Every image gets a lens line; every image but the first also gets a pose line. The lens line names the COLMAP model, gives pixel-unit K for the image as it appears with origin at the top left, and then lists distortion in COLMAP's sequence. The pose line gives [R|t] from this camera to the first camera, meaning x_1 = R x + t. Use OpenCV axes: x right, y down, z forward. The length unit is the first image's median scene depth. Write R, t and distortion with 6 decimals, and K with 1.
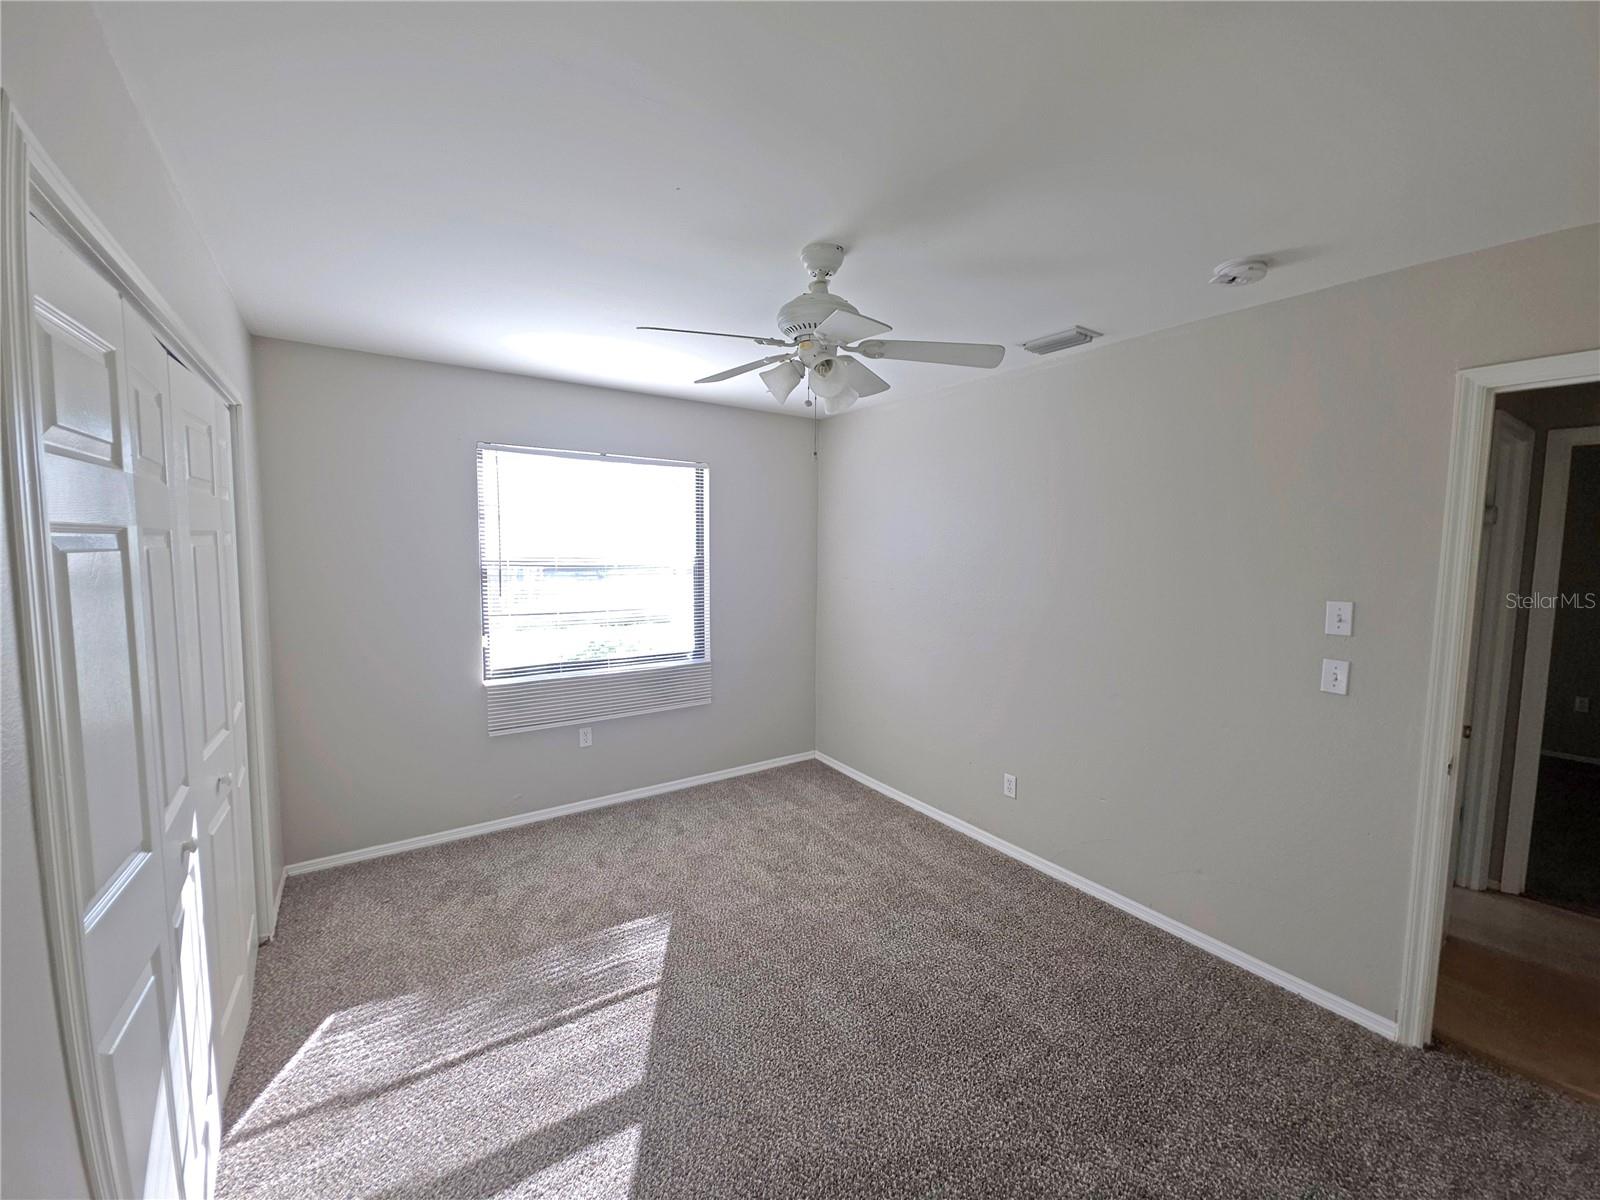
lens RADIAL K [[637.3, 0, 794.3], [0, 637.3, 595.8], [0, 0, 1]] dist [0.017501, -0.009960]
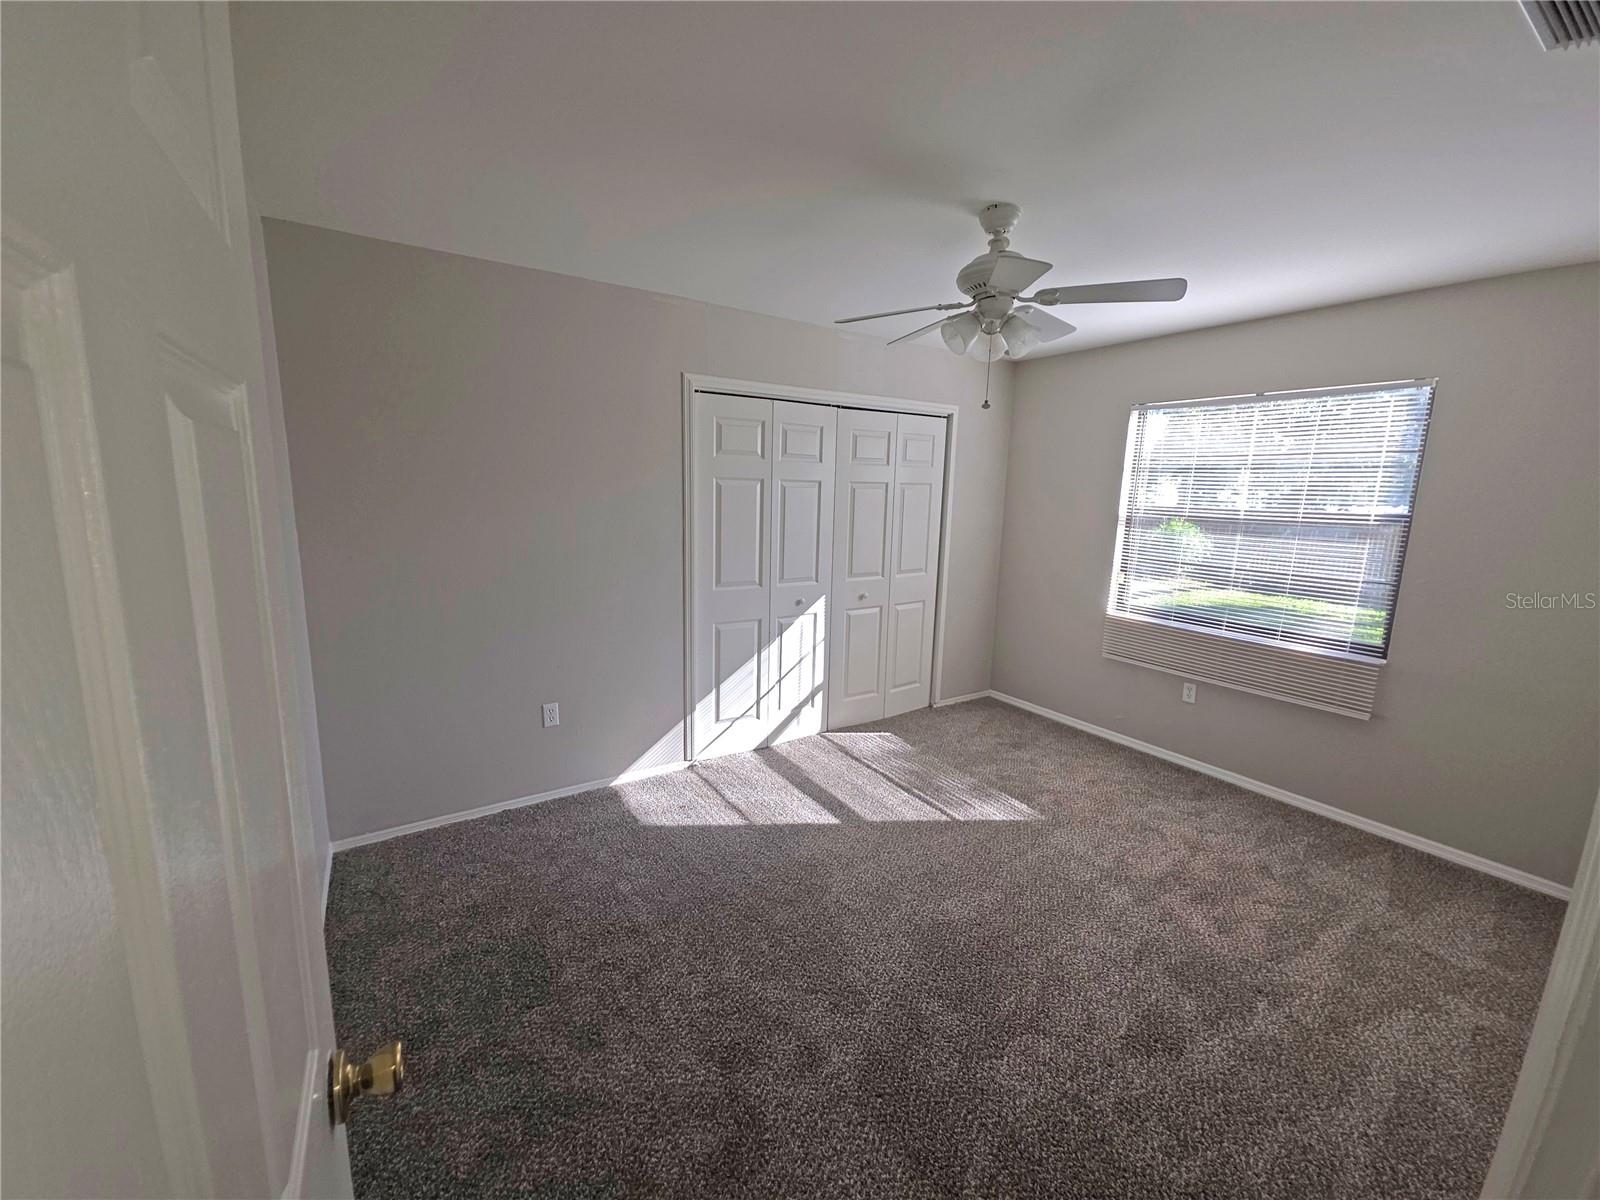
lens RADIAL K [[637.3, 0, 794.3], [0, 637.3, 595.8], [0, 0, 1]] dist [0.017501, -0.009960]
pose [[-0.022164, 0.152703, -0.988024, 0.875663], [-0.109550, 0.981944, 0.154221, -0.015394], [0.993734, 0.111656, -0.005035, 0.526357]]
